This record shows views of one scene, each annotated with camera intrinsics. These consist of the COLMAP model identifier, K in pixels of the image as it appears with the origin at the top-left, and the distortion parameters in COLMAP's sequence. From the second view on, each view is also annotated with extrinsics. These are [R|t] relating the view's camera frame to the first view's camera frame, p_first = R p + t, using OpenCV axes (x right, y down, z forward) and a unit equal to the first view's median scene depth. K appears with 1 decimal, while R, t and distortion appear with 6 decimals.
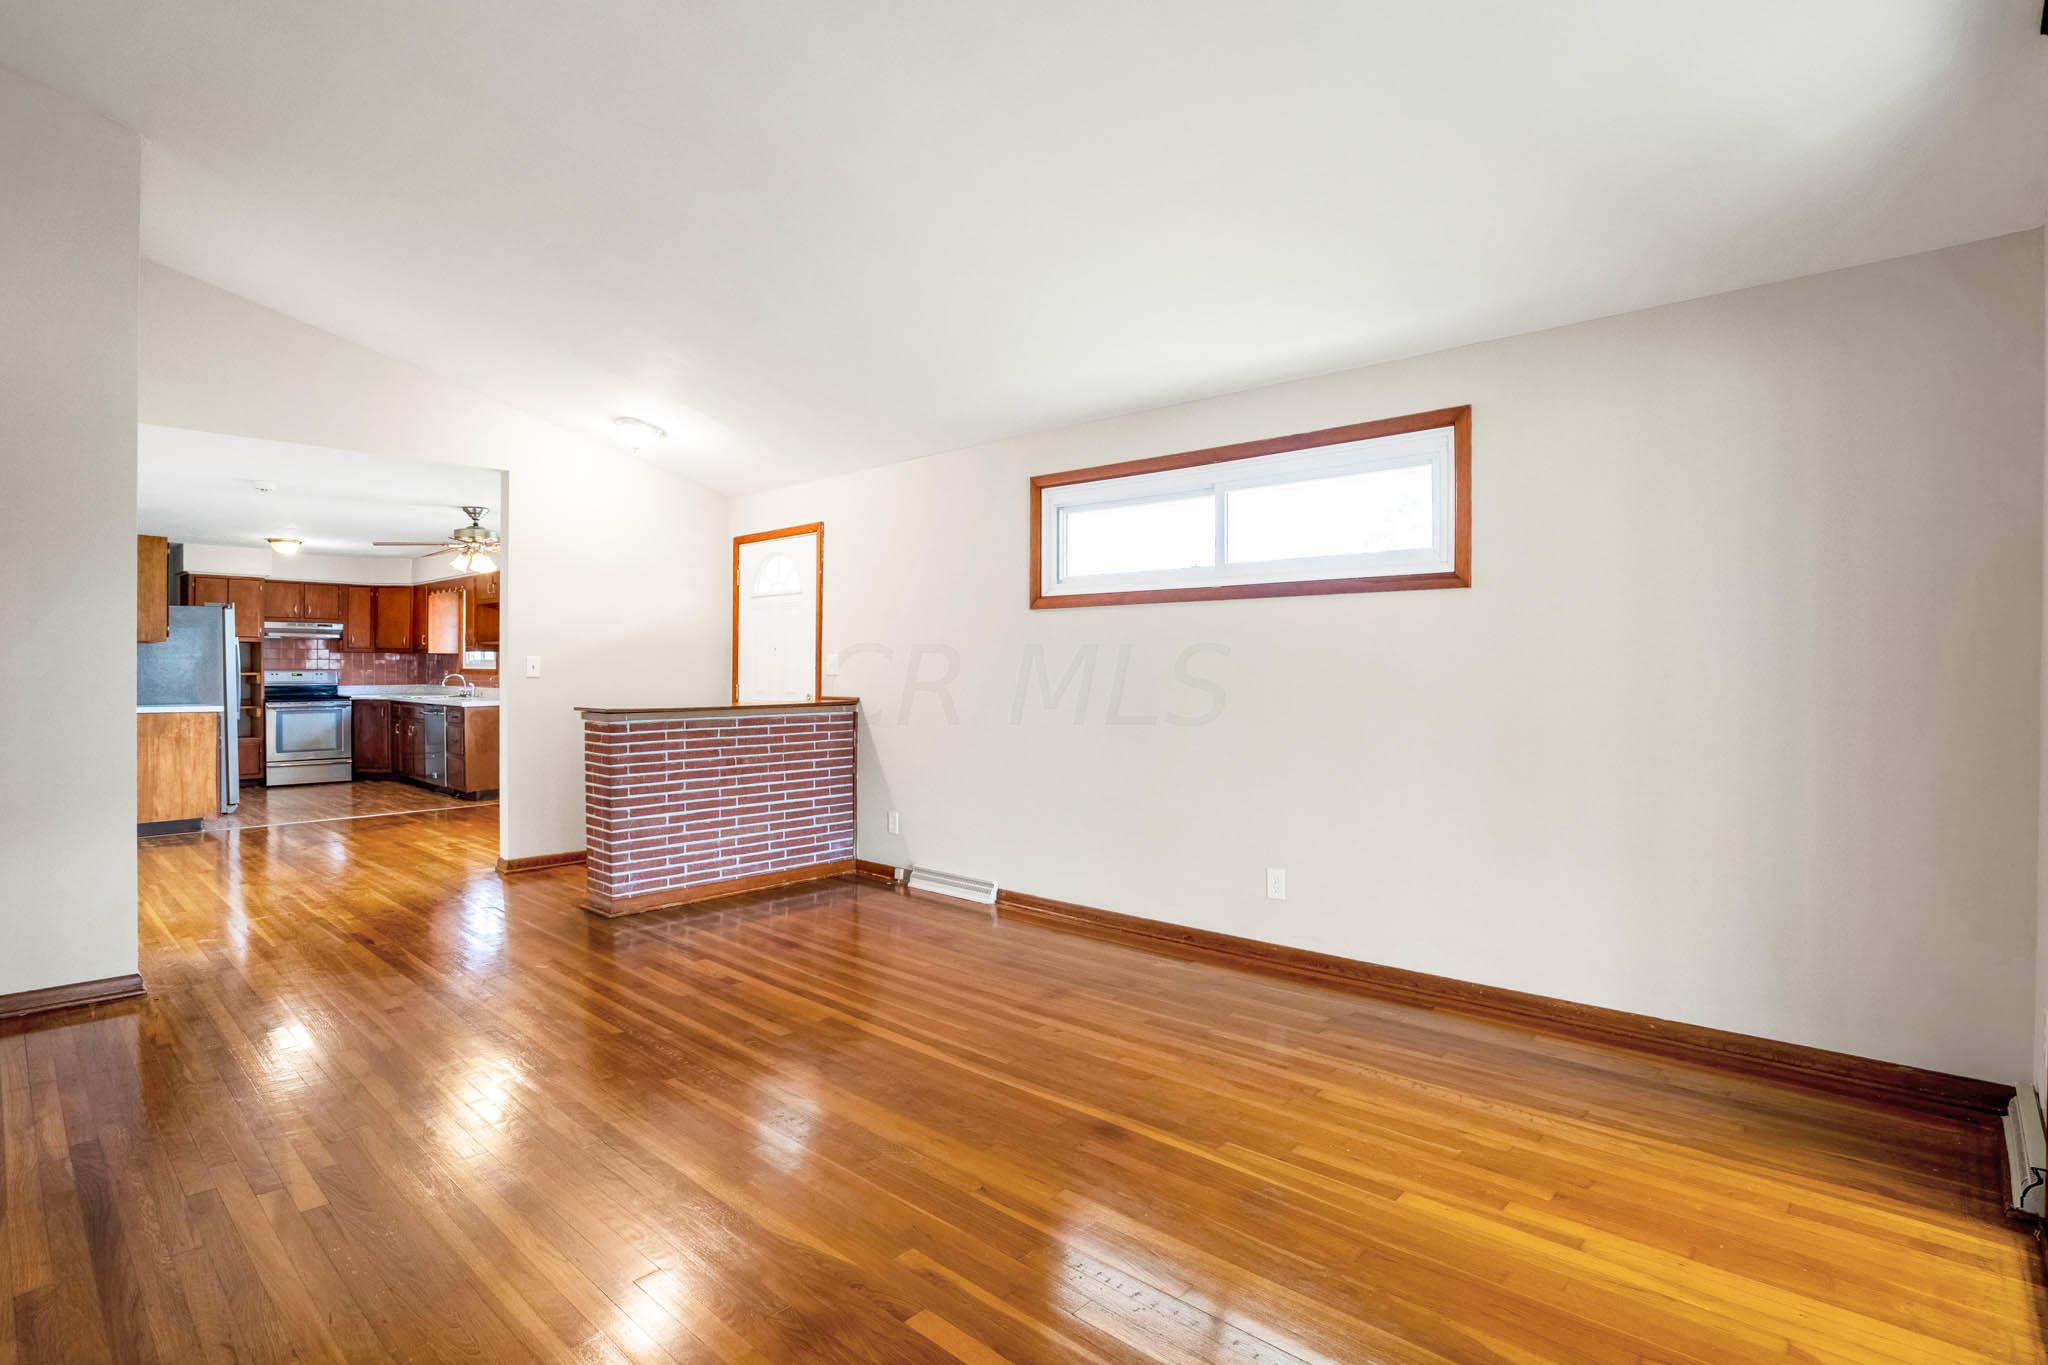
lens RADIAL K [[986.8, 0, 1024.0], [0, 986.8, 682.5], [0, 0, 1]] dist [-0.074046, 0.015184]
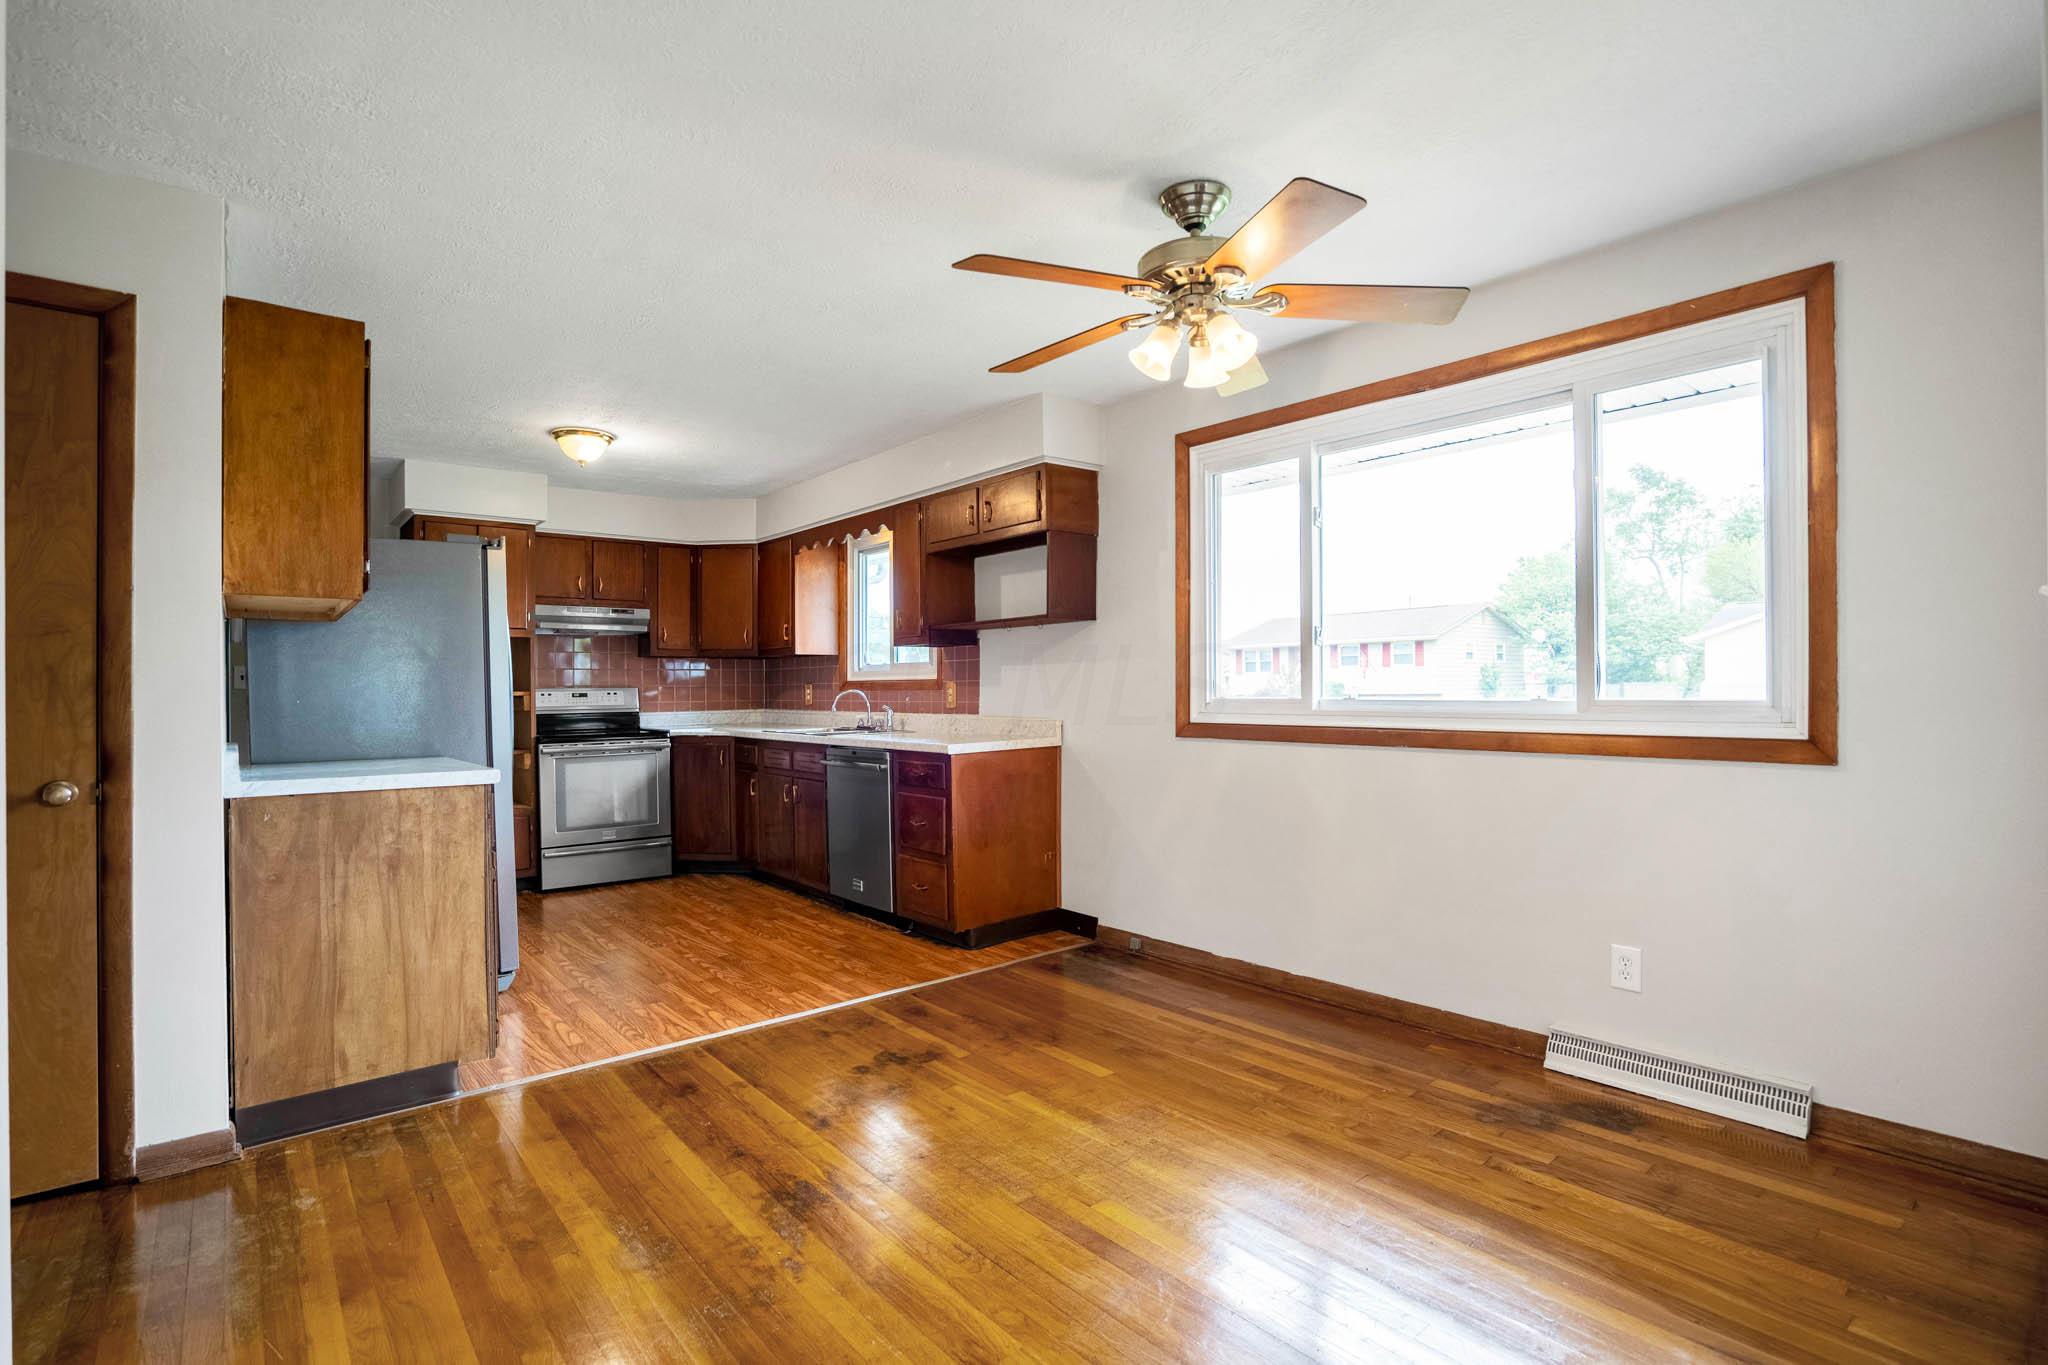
lens RADIAL K [[986.8, 0, 1024.0], [0, 986.8, 682.5], [0, 0, 1]] dist [-0.074046, 0.015184]
pose [[0.987755, -0.016644, -0.155123, -0.402754], [0.013757, 0.999712, -0.019666, -0.000296], [0.155406, 0.017291, 0.987699, 0.448081]]
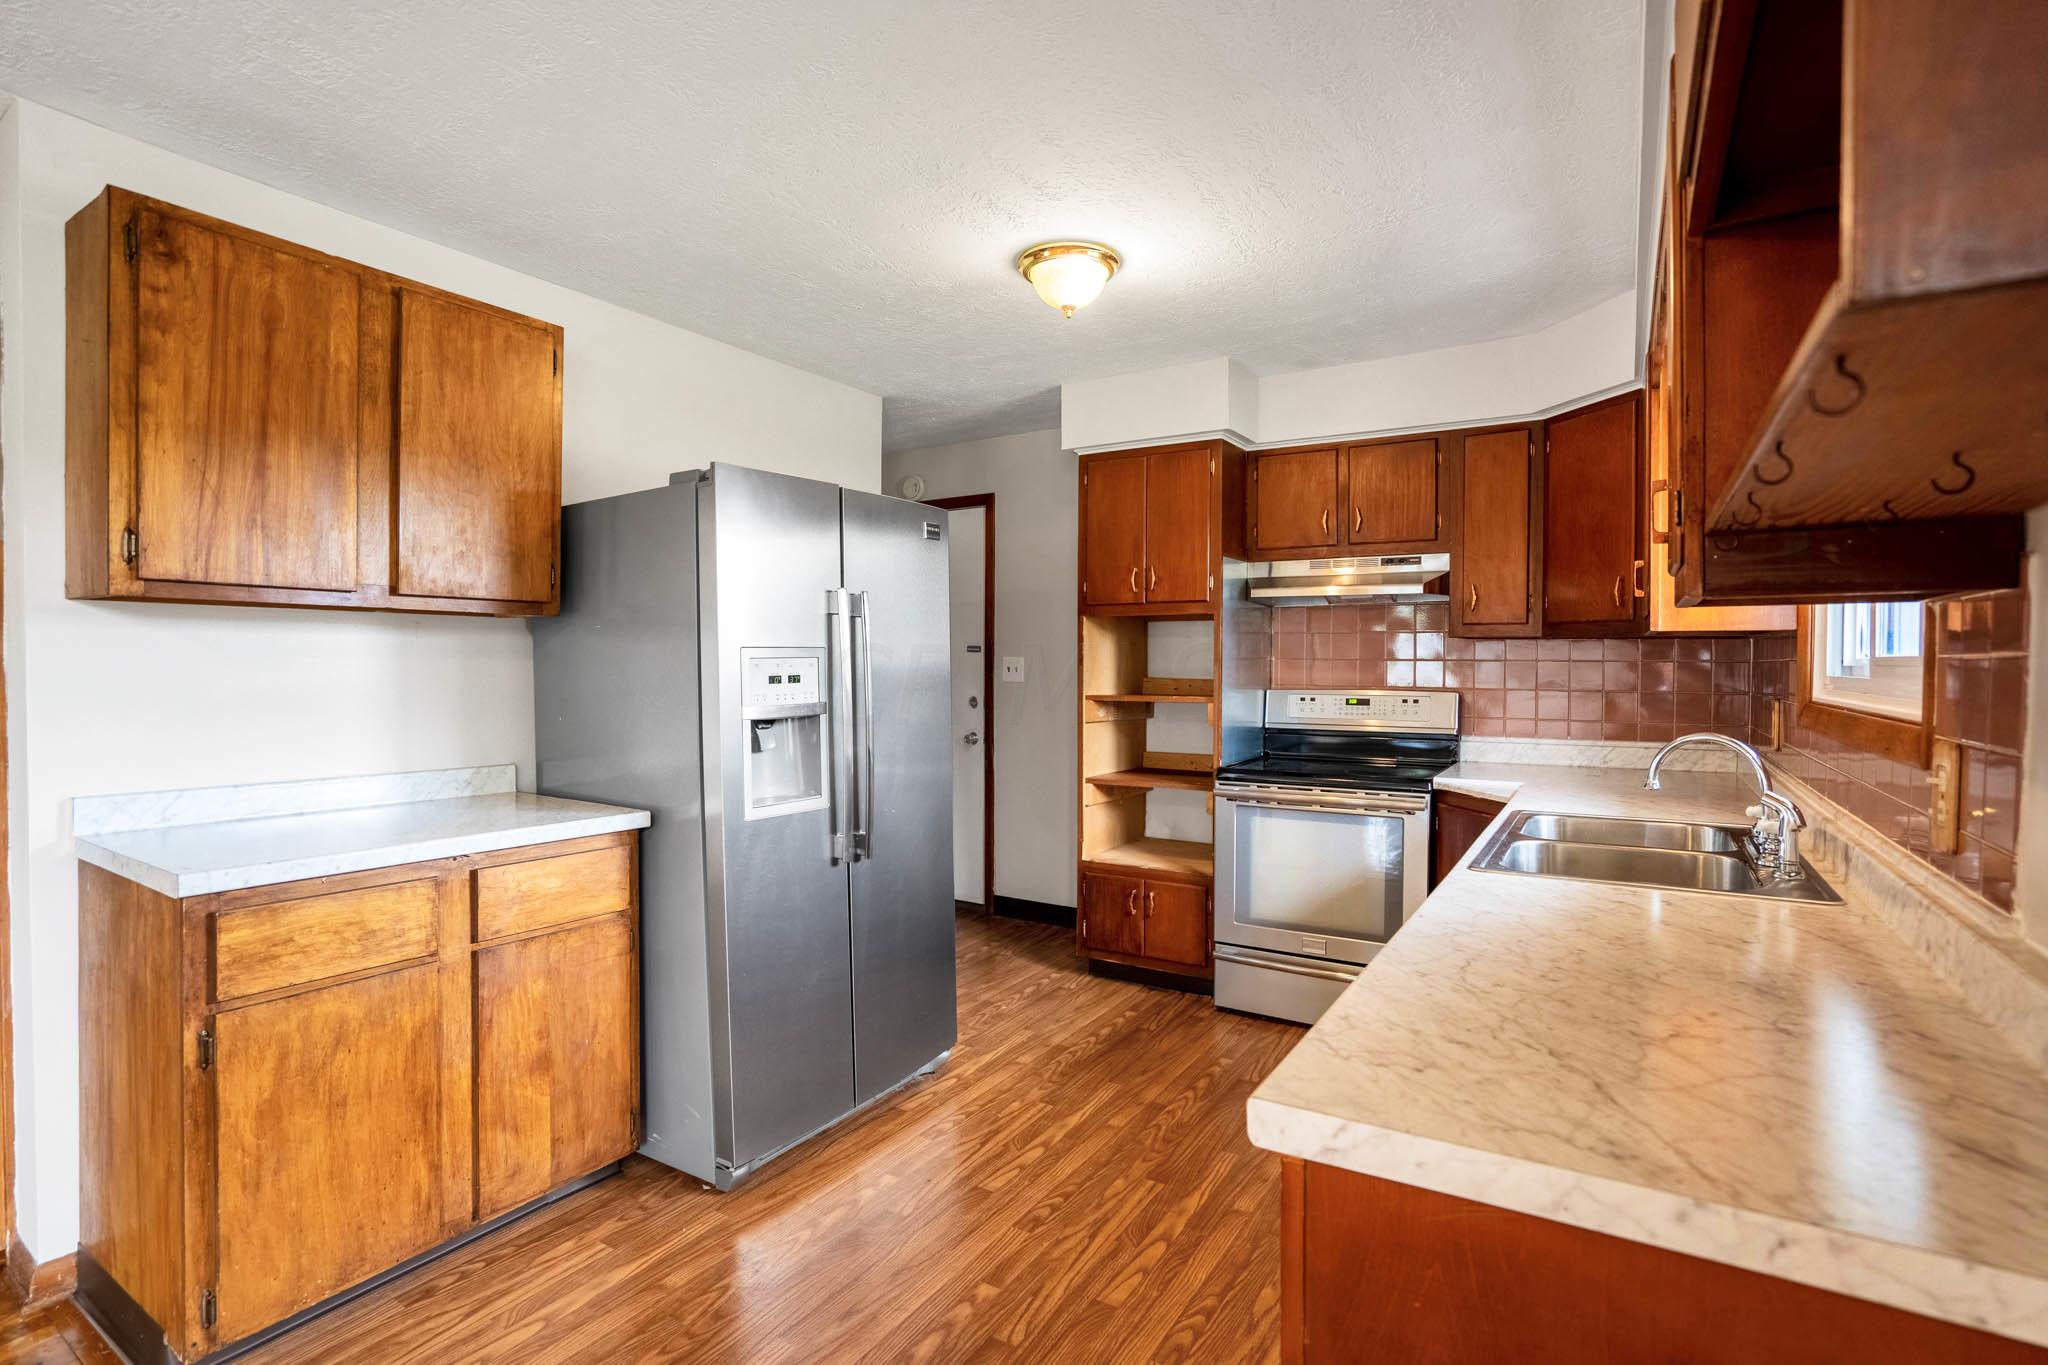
lens RADIAL K [[986.8, 0, 1024.0], [0, 986.8, 682.5], [0, 0, 1]] dist [-0.074046, 0.015184]
pose [[0.171416, 0.014827, -0.985087, -0.421372], [-0.011556, 0.999848, 0.013038, -0.019841], [0.985131, 0.009149, 0.171561, 0.826591]]
